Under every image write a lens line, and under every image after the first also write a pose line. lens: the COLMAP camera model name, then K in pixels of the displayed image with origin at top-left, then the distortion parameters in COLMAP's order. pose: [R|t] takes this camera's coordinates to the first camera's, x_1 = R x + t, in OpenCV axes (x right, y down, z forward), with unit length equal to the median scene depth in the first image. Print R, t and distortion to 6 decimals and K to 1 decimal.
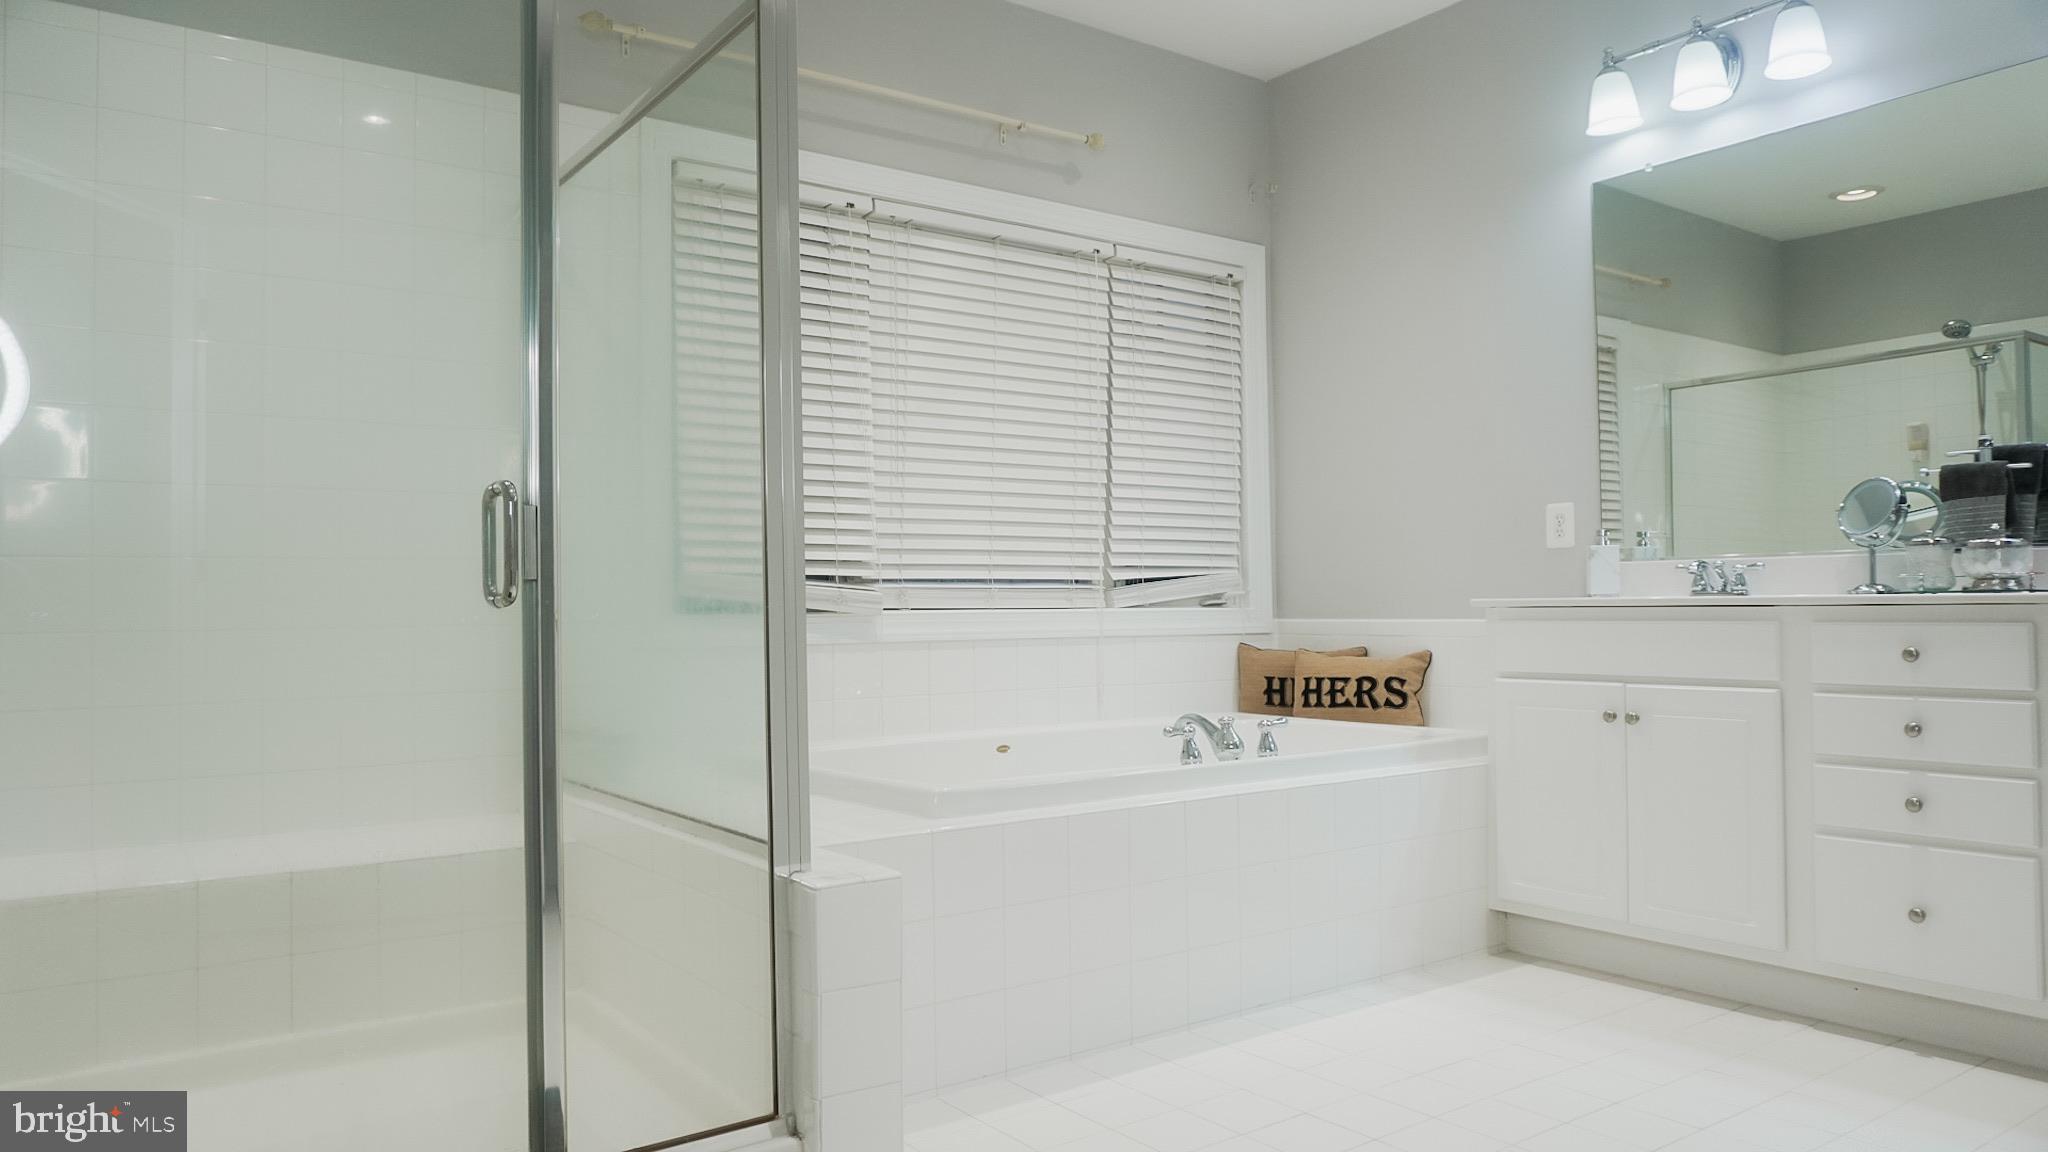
lens RADIAL K [[1360.3, 0, 1024.0], [0, 1360.3, 576.0], [0, 0, 1]] dist [-0.053152, 0.042083]
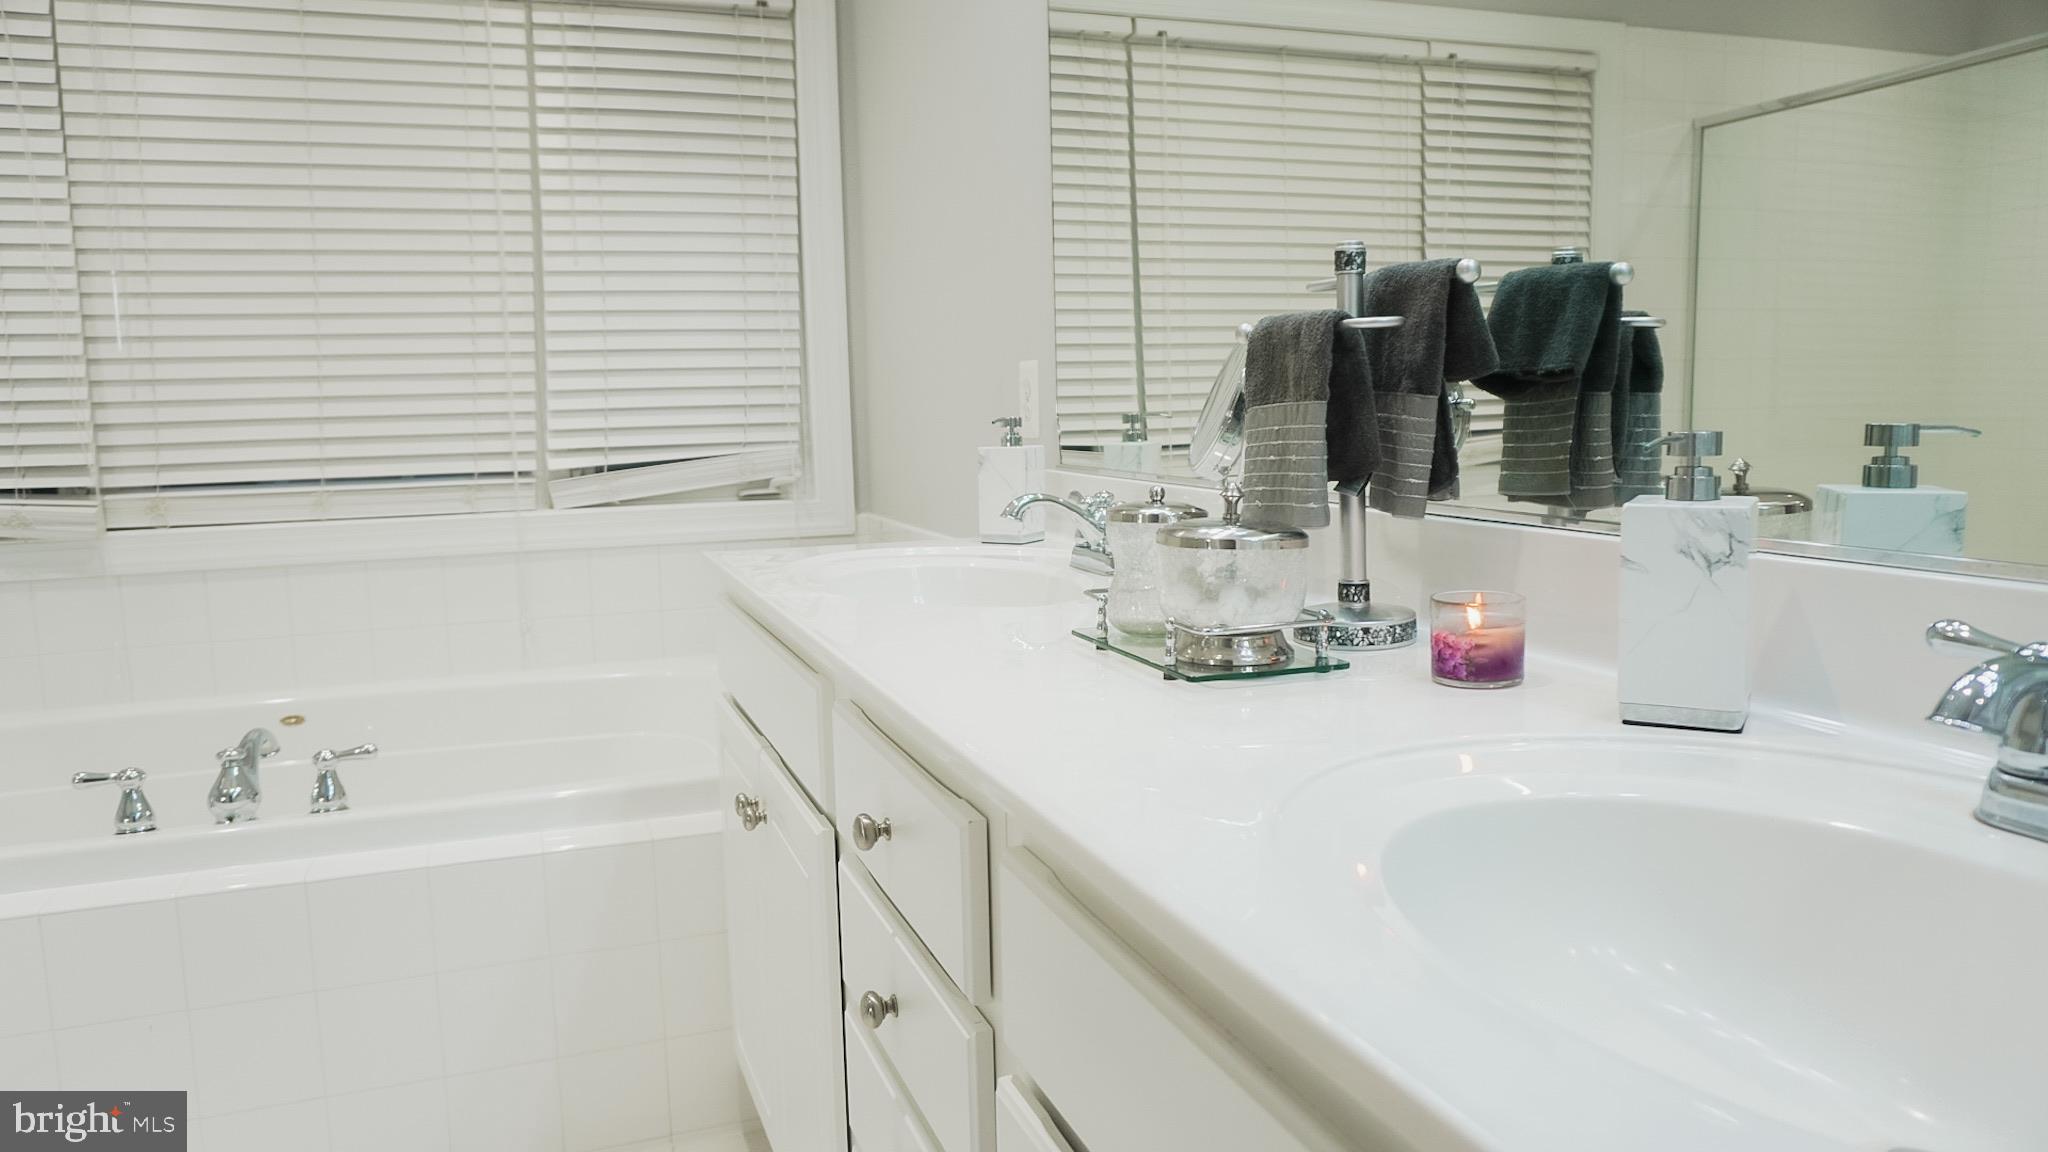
lens RADIAL K [[1360.3, 0, 1024.0], [0, 1360.3, 576.0], [0, 0, 1]] dist [-0.053152, 0.042083]
pose [[0.964338, 0.023391, -0.263637, 0.555446], [0.018578, 0.987648, 0.155582, -0.053833], [0.264020, -0.154931, 0.951992, 0.438023]]
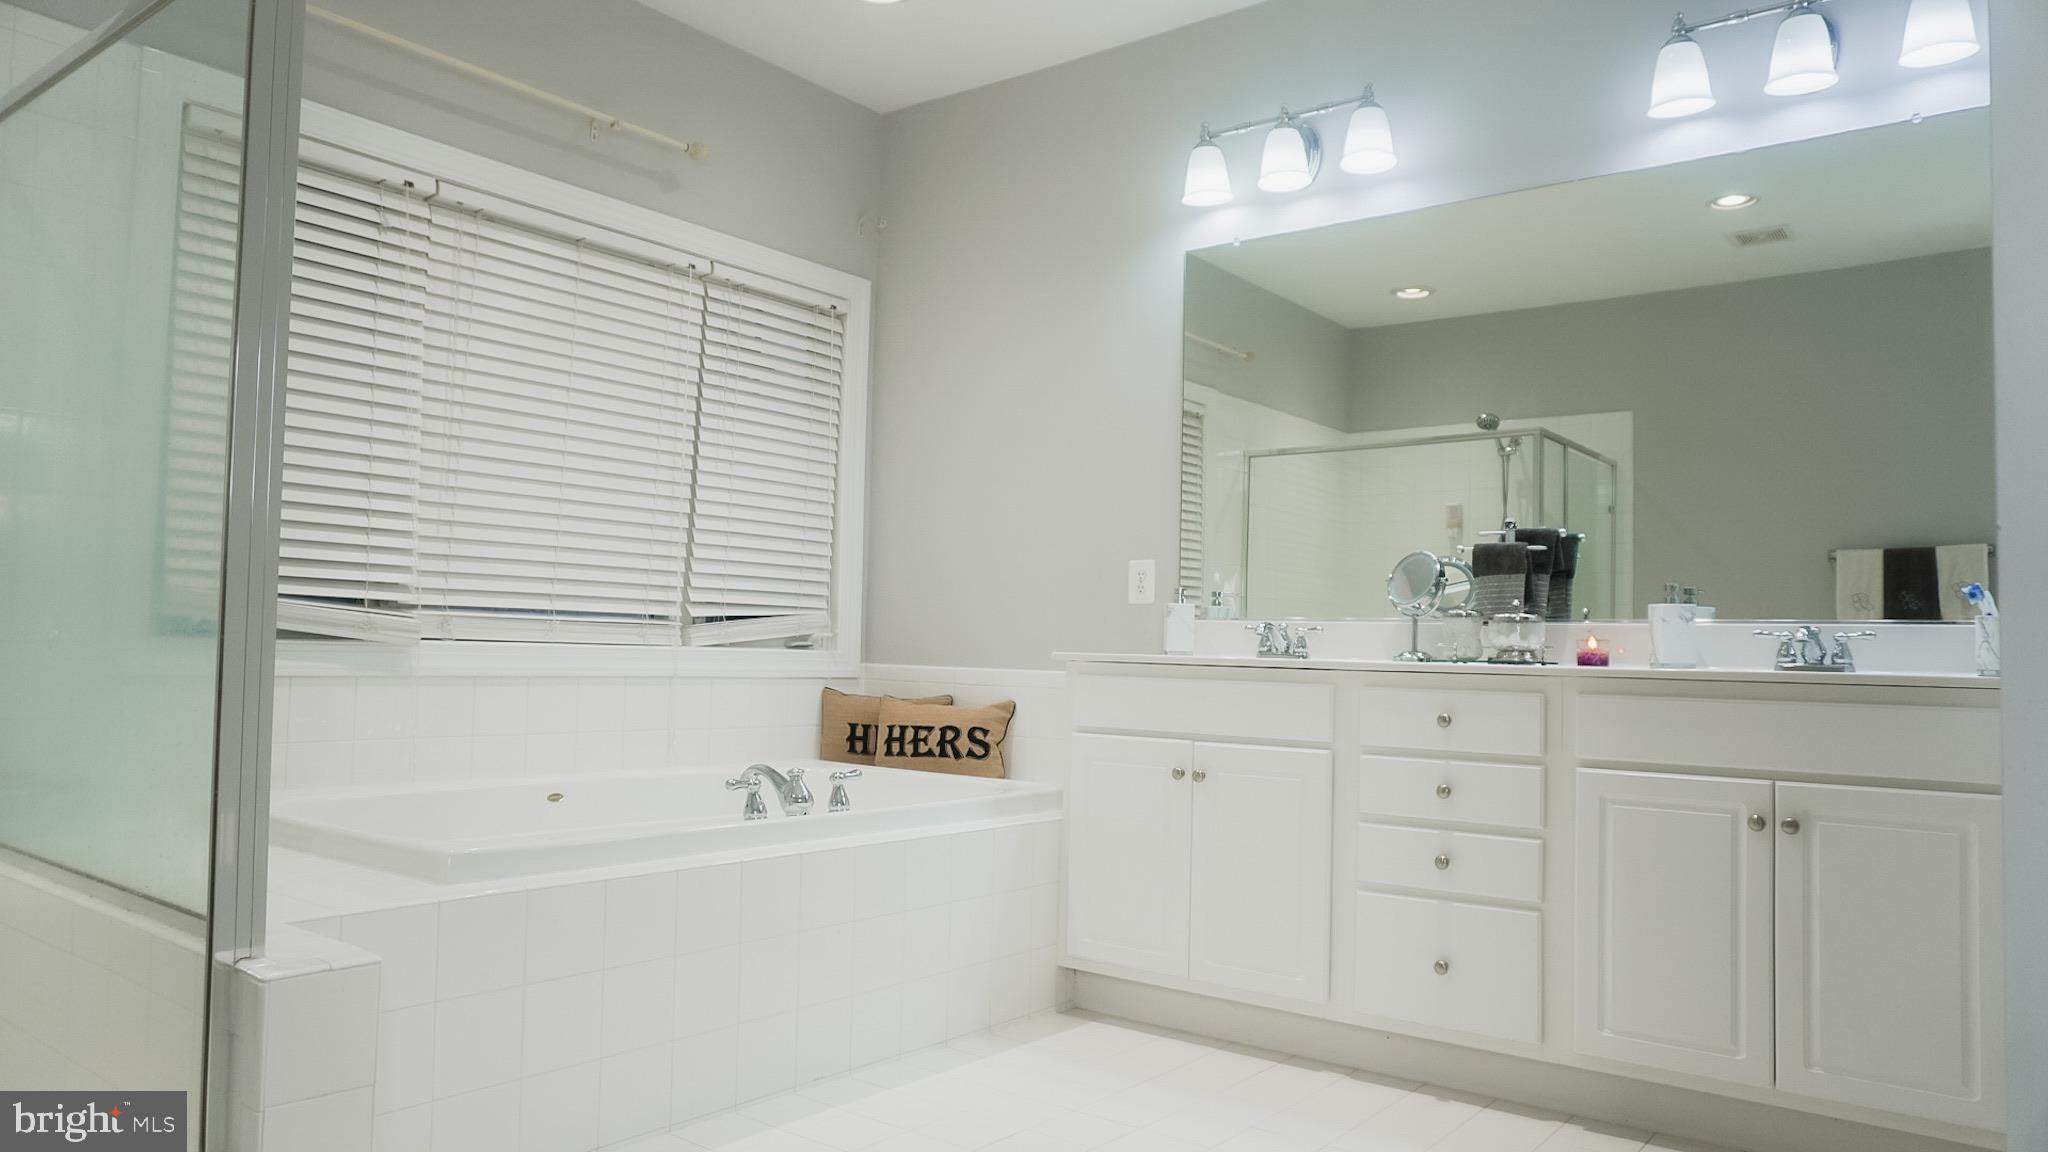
lens RADIAL K [[1360.3, 0, 1024.0], [0, 1360.3, 576.0], [0, 0, 1]] dist [-0.053152, 0.042083]
pose [[0.958969, 0.049709, 0.279120, 0.025959], [-0.042055, 0.998559, -0.033345, -0.003774], [-0.280375, 0.020238, 0.959677, 0.042763]]
